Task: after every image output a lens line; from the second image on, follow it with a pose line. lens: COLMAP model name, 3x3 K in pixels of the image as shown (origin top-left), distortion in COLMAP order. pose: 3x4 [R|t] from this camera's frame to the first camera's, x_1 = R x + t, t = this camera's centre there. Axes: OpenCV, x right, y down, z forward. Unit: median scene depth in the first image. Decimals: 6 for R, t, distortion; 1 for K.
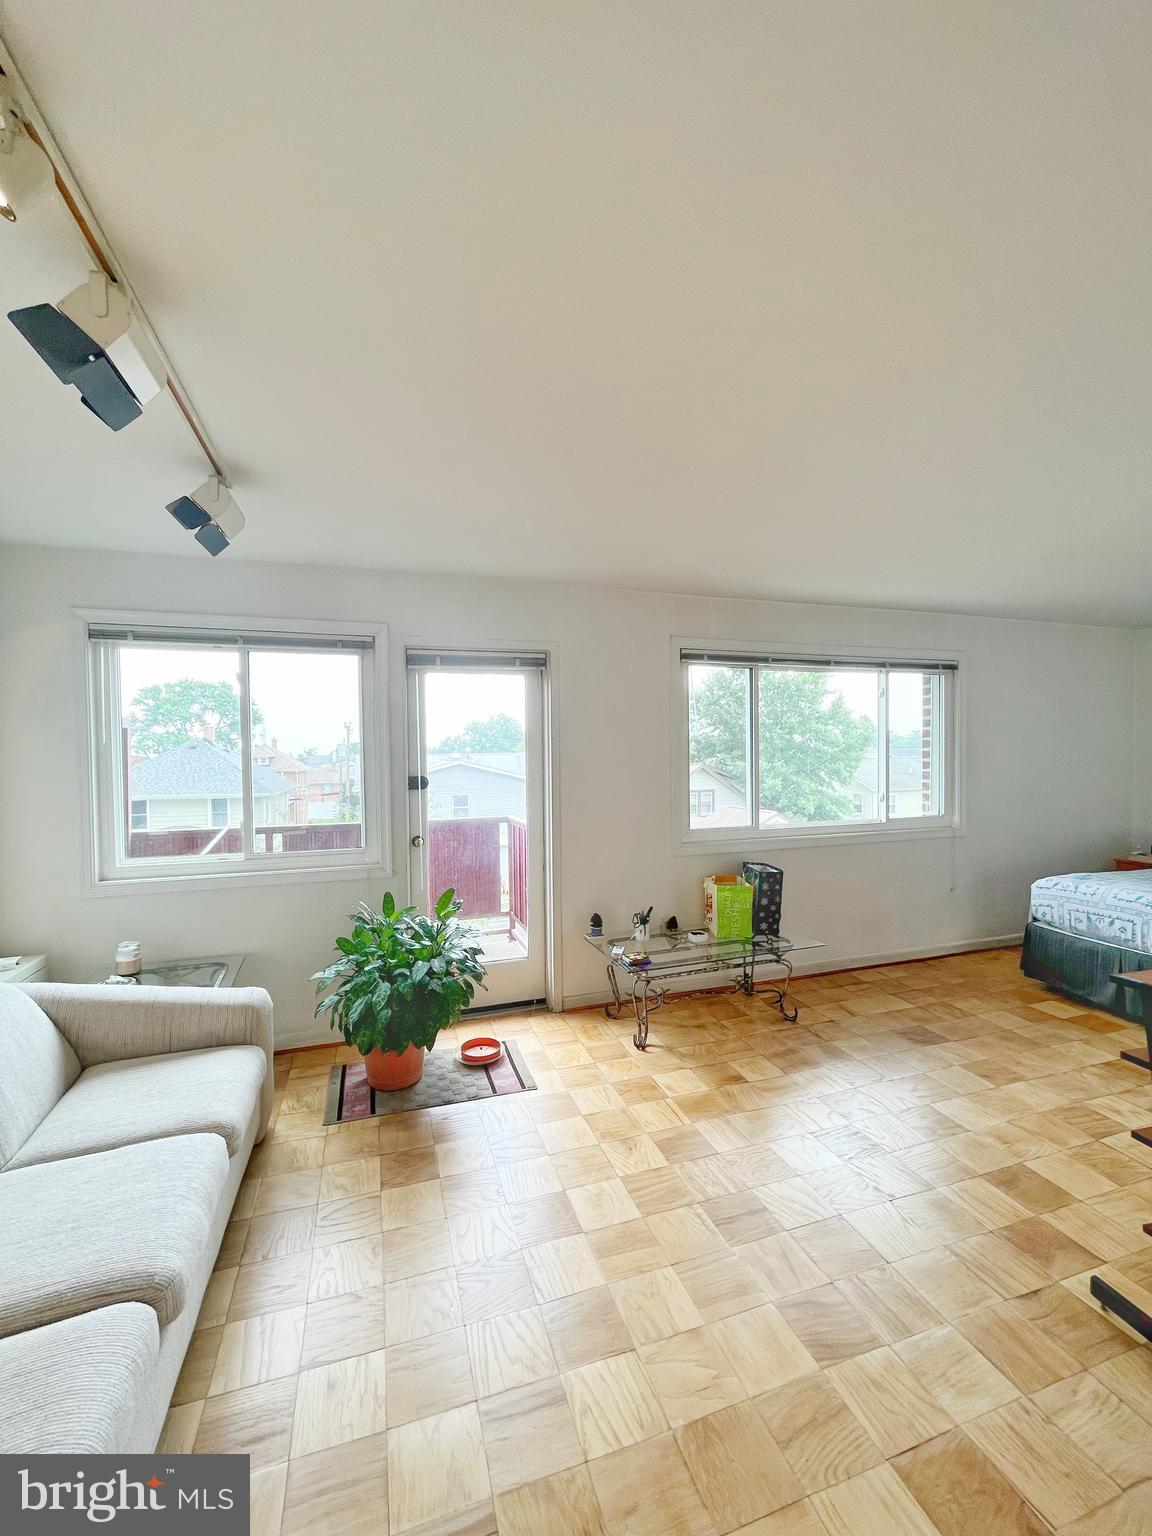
lens RADIAL K [[622.2, 0, 571.7], [0, 622.2, 770.7], [0, 0, 1]] dist [-0.001242, -0.000312]
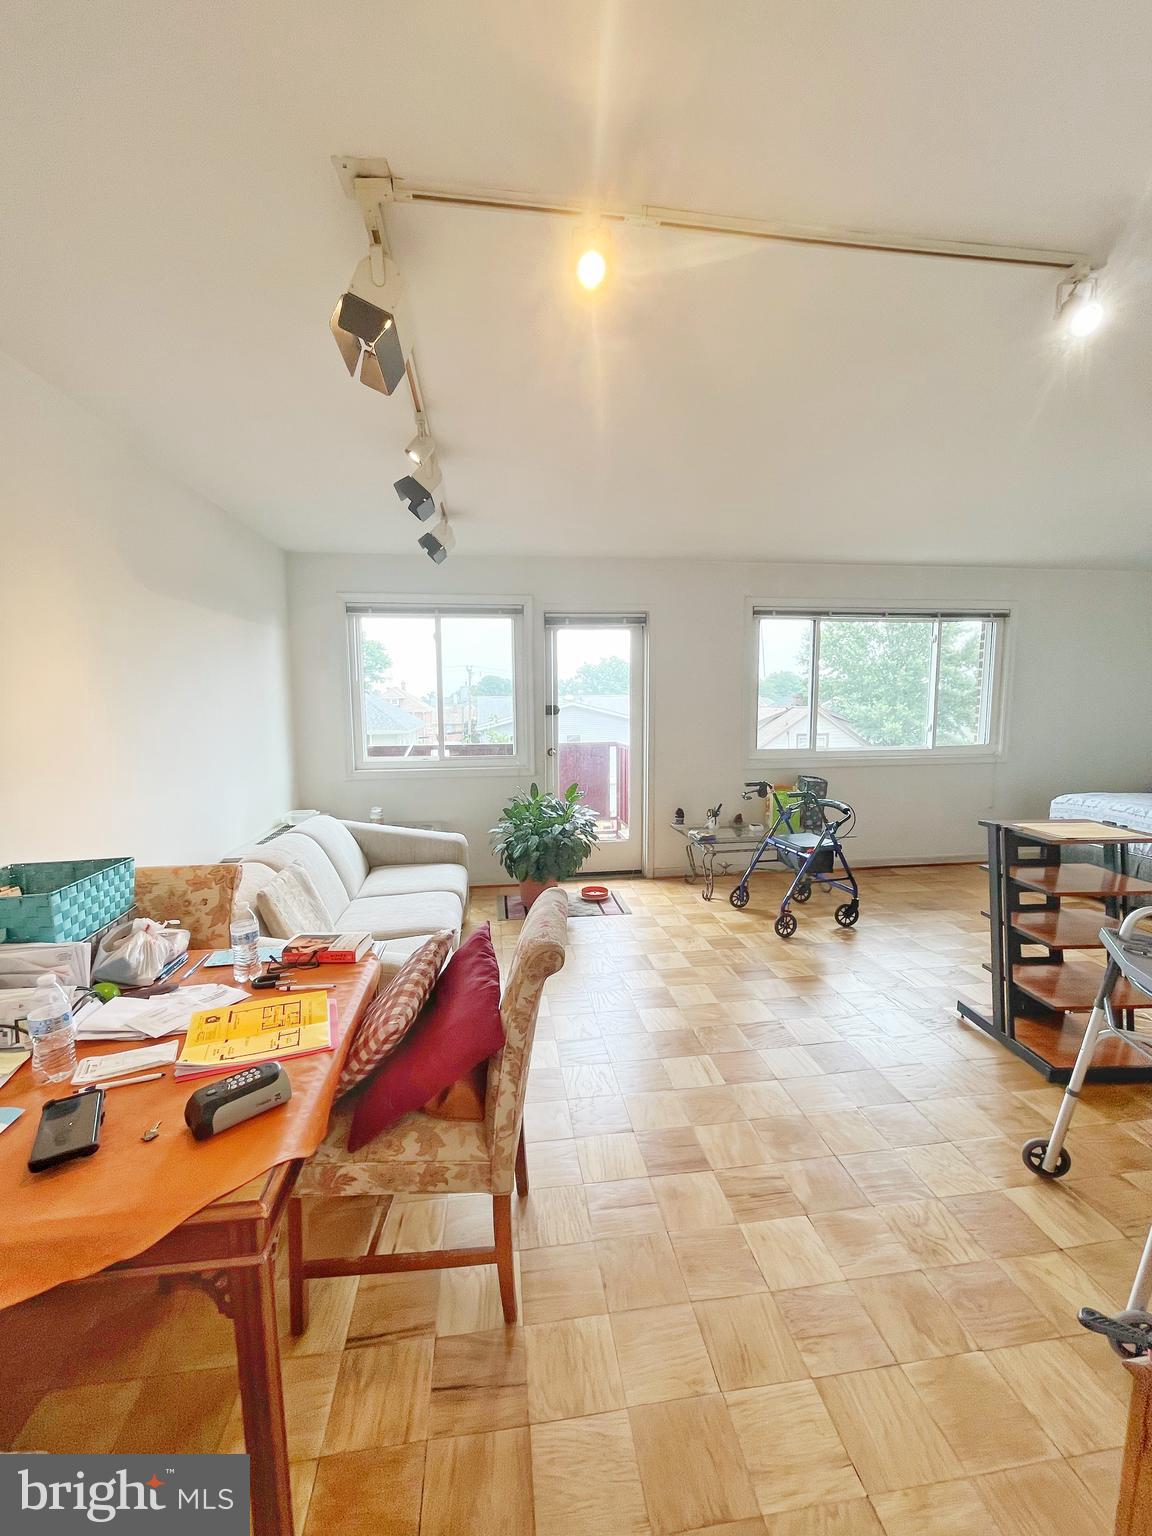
lens RADIAL K [[622.2, 0, 571.7], [0, 622.2, 770.7], [0, 0, 1]] dist [-0.001242, -0.000312]
pose [[0.984239, 0.024388, -0.175153, 0.043140], [-0.008333, 0.995741, 0.091816, 0.025440], [0.176646, -0.088910, 0.980251, -0.362359]]
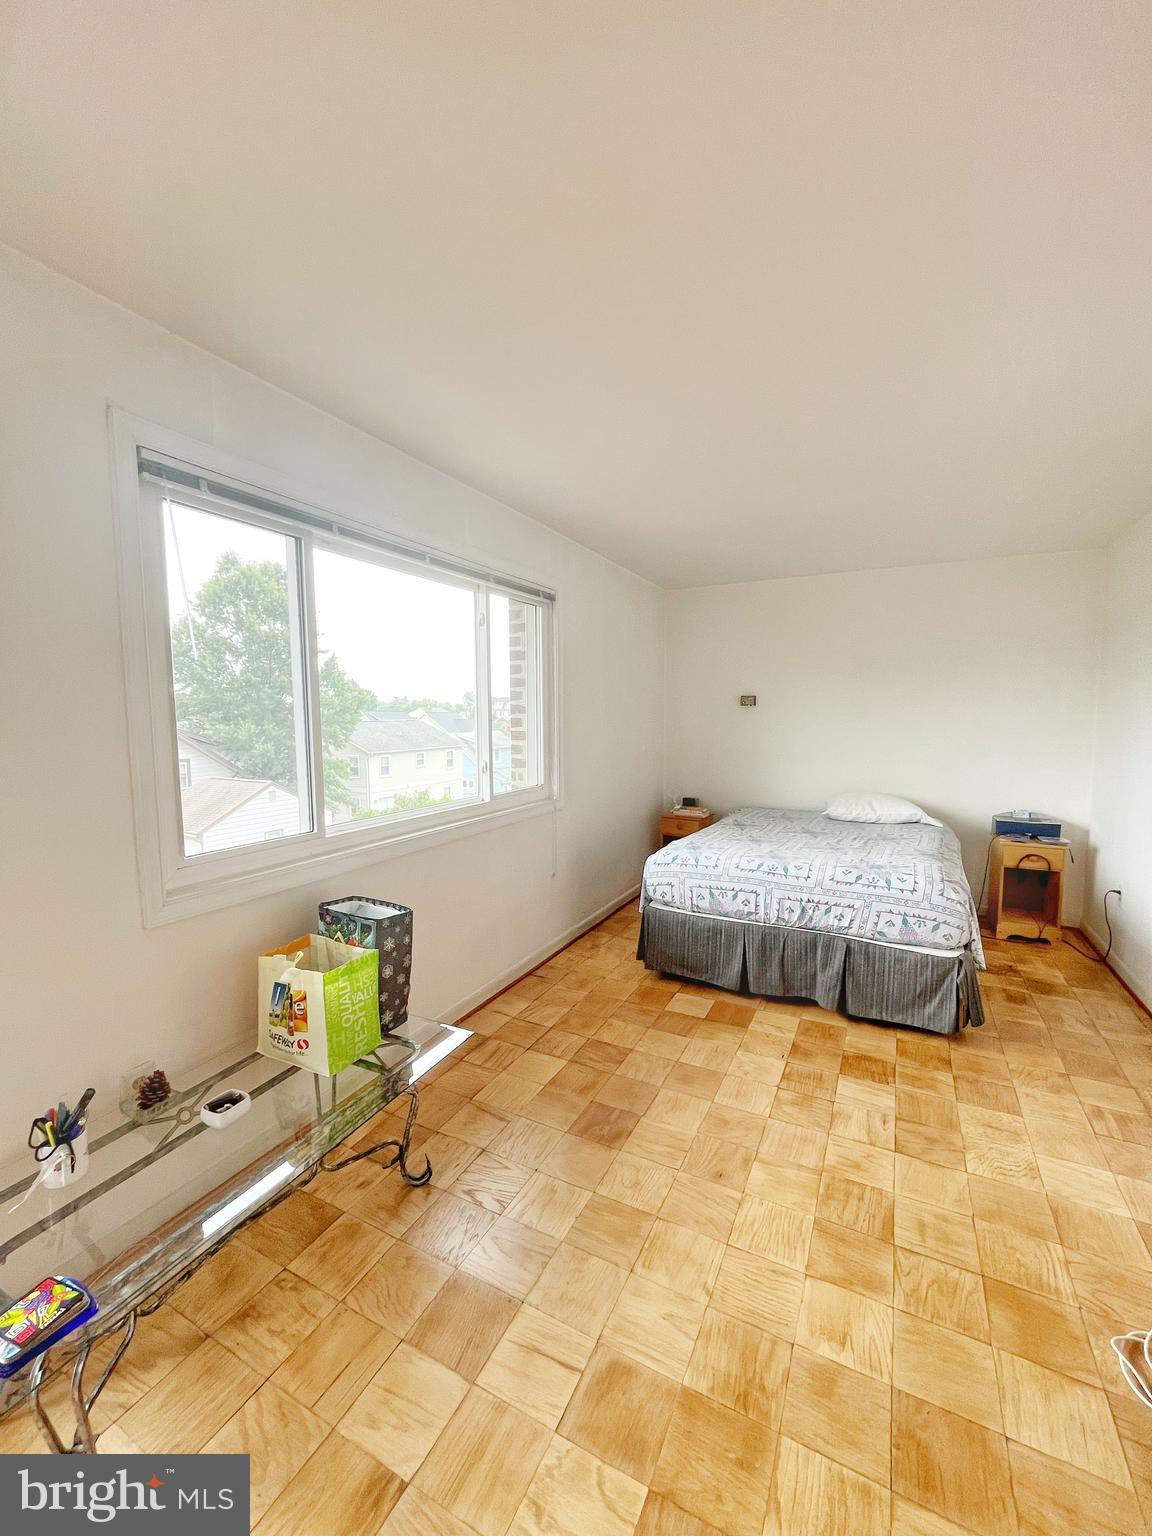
lens RADIAL K [[622.2, 0, 571.7], [0, 622.2, 770.7], [0, 0, 1]] dist [-0.001242, -0.000312]
pose [[0.709981, -0.056929, 0.701916, 0.079890], [0.015749, 0.997761, 0.064993, 0.002349], [-0.704044, -0.035089, 0.709289, 0.514801]]
